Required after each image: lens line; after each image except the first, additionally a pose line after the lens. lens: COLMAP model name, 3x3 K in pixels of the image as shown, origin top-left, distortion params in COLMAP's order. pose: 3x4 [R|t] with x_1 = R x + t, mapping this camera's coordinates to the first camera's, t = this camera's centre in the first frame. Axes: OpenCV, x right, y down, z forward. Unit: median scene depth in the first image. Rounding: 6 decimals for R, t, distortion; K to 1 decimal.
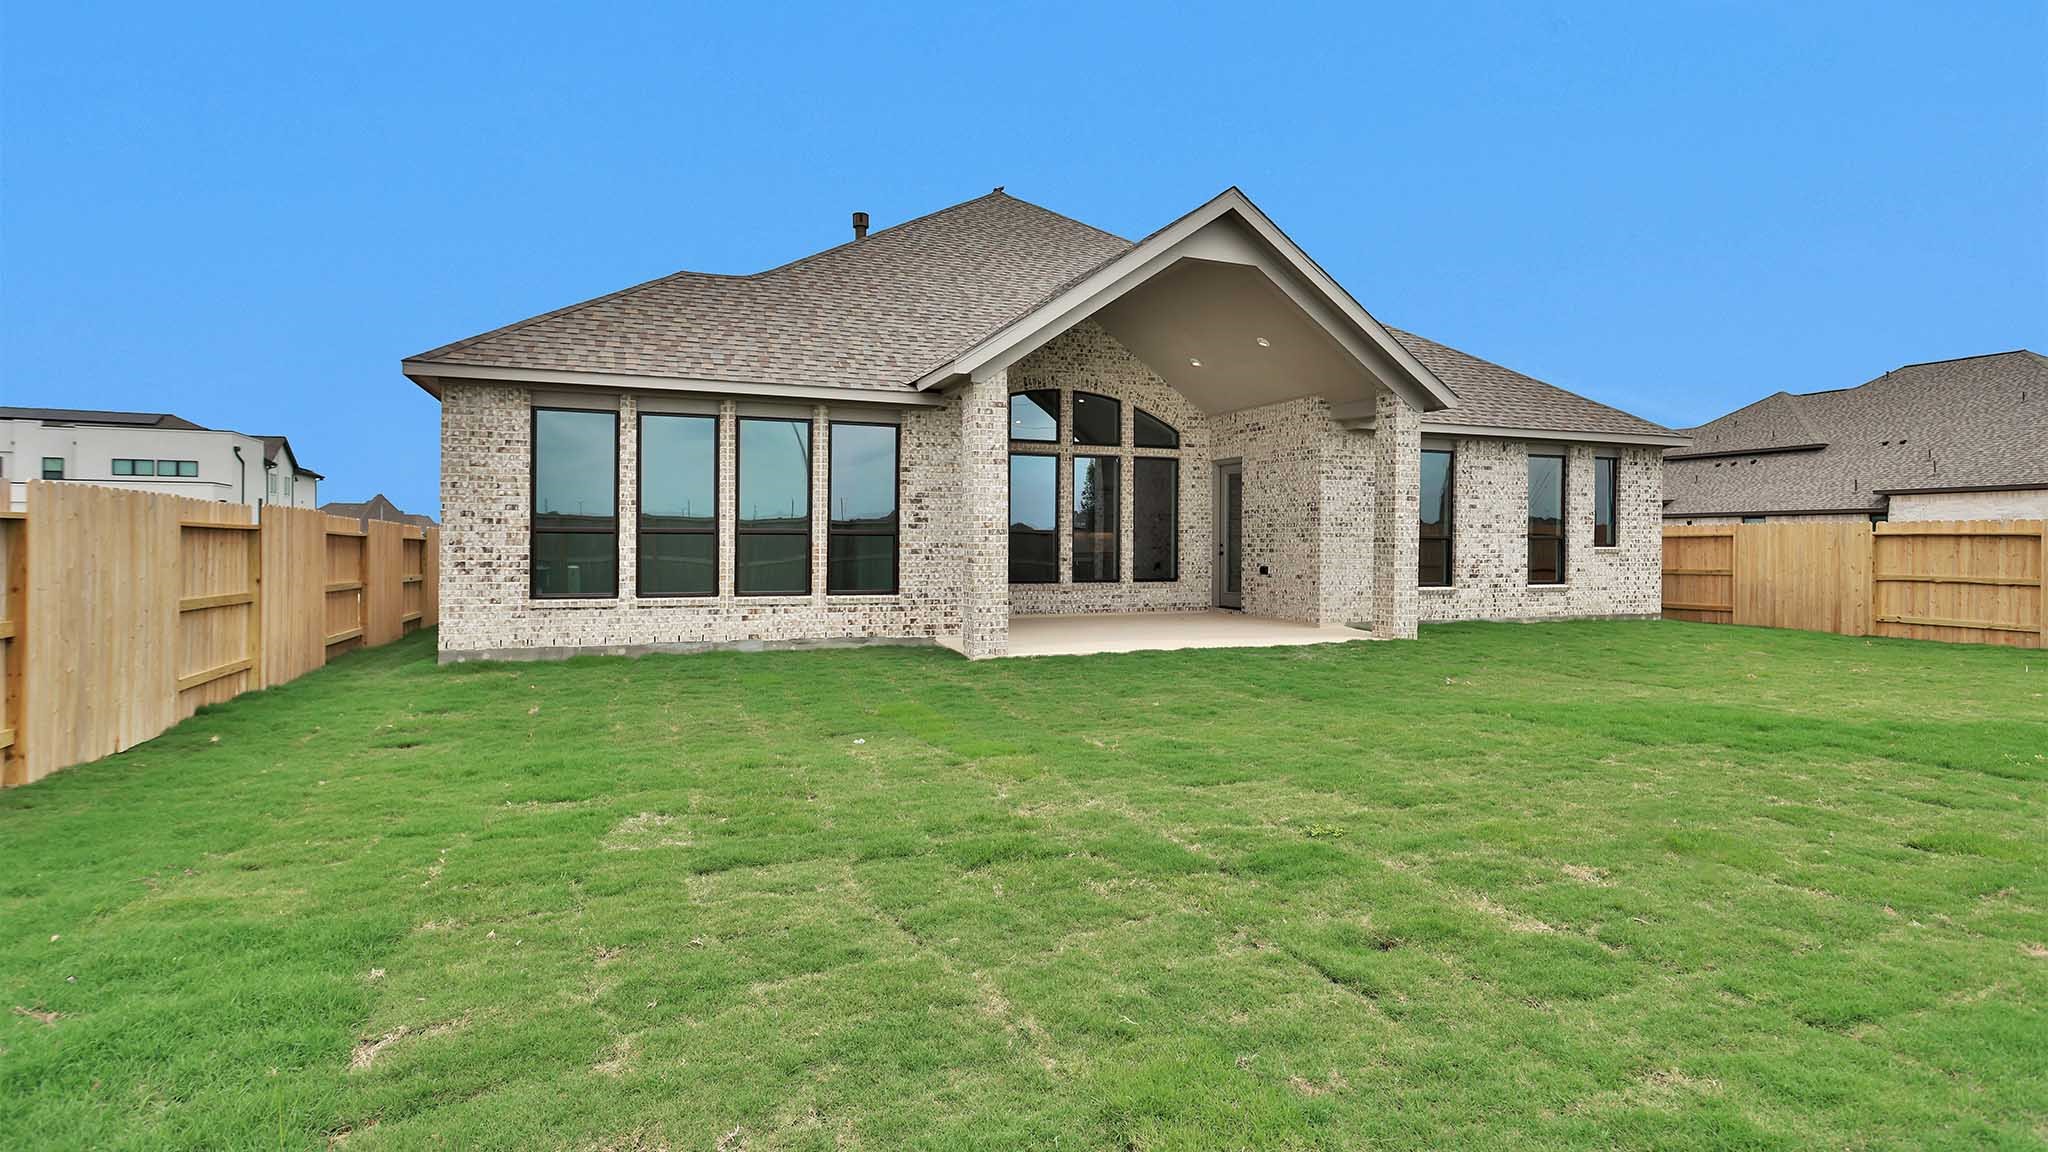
lens RADIAL K [[997.6, 0, 1024.3], [0, 997.6, 544.1], [0, 0, 1]] dist [-0.002117, -0.000071]
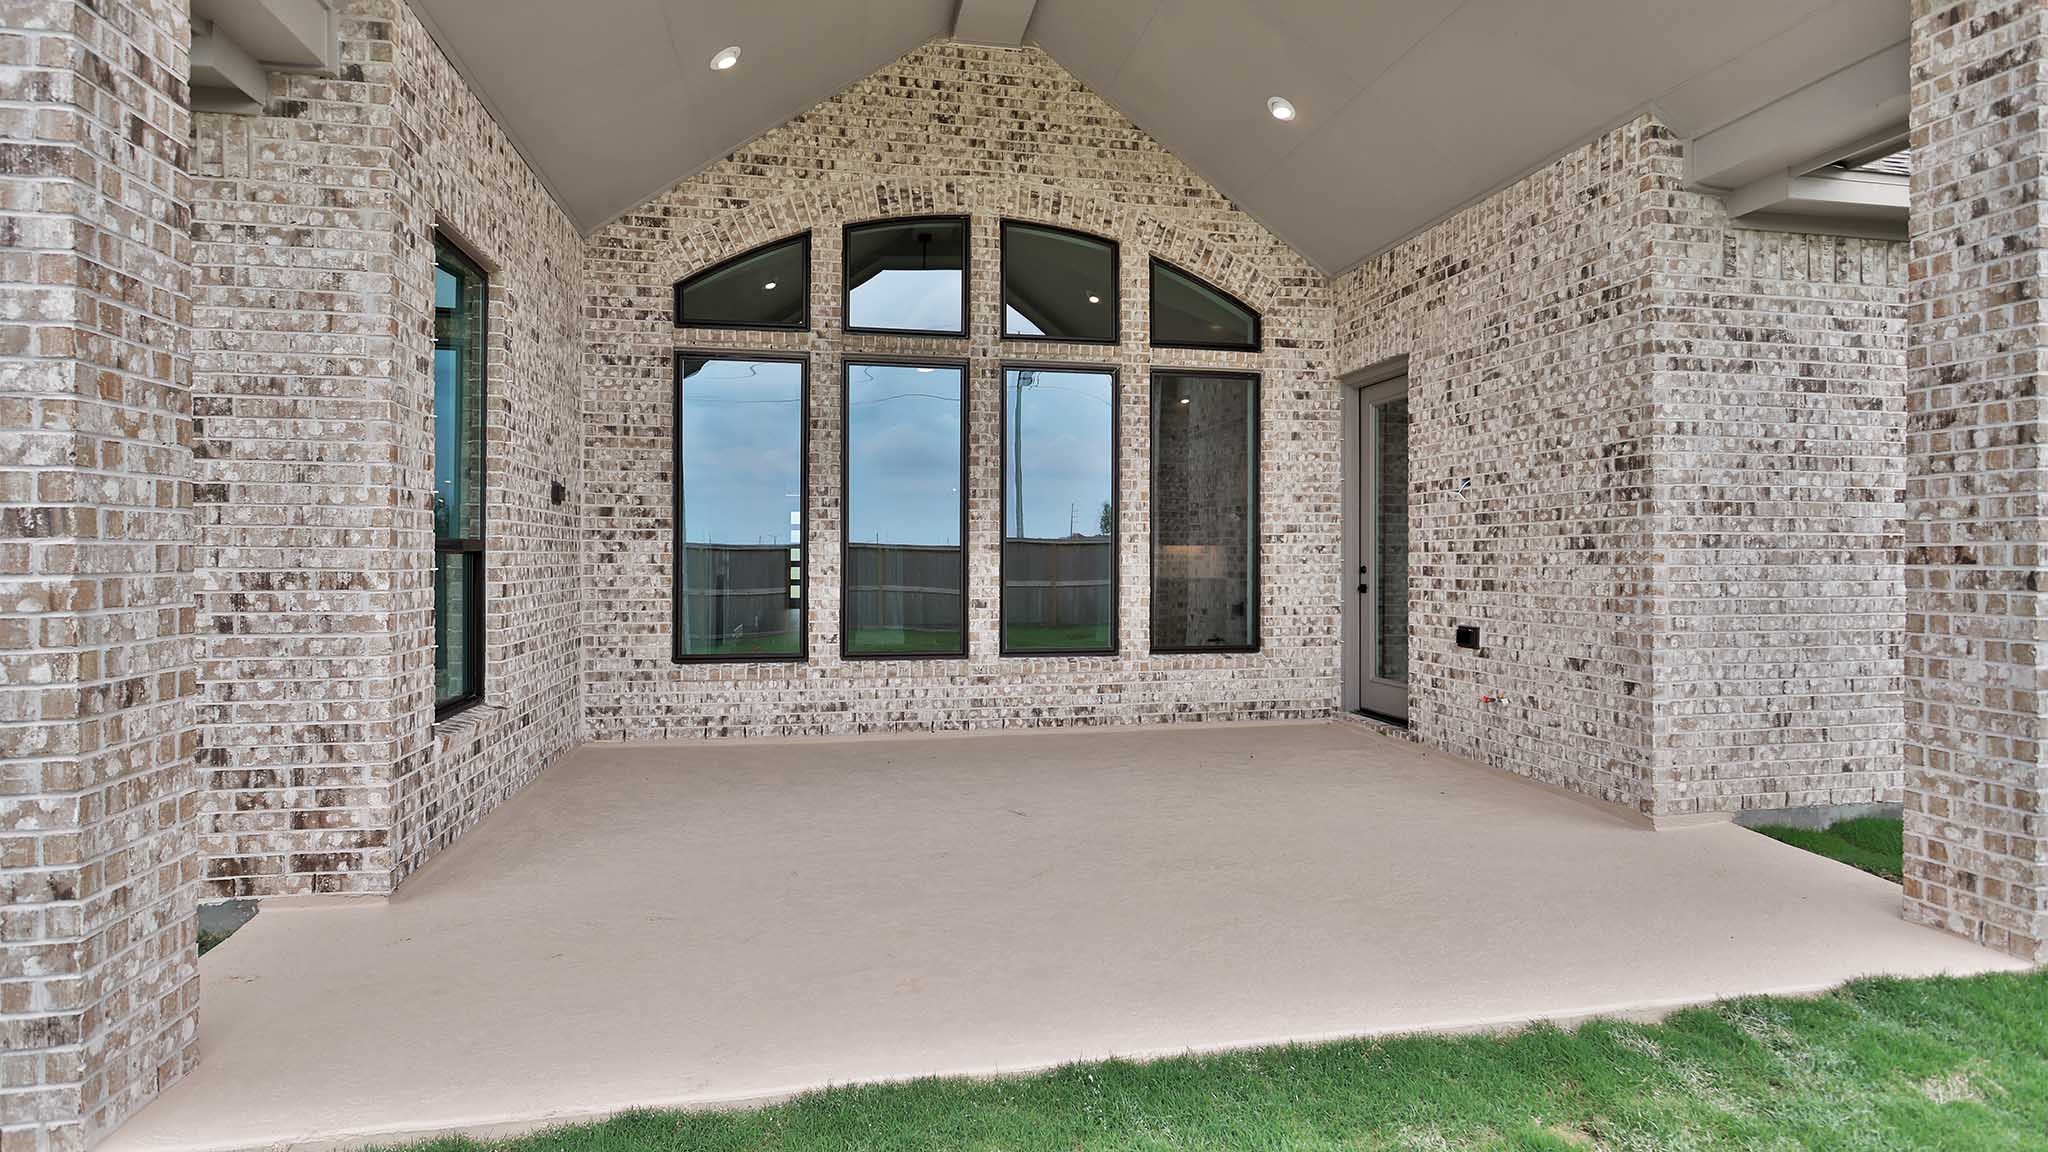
lens RADIAL K [[994.2, 0, 1030.6], [0, 994.2, 553.6], [0, 0, 1]] dist [-0.002886, -0.000079]
pose [[0.984830, -0.004604, -0.173459, 0.135377], [0.003121, 0.999956, -0.008819, -0.002673], [0.173492, 0.008144, 0.984802, 0.569914]]
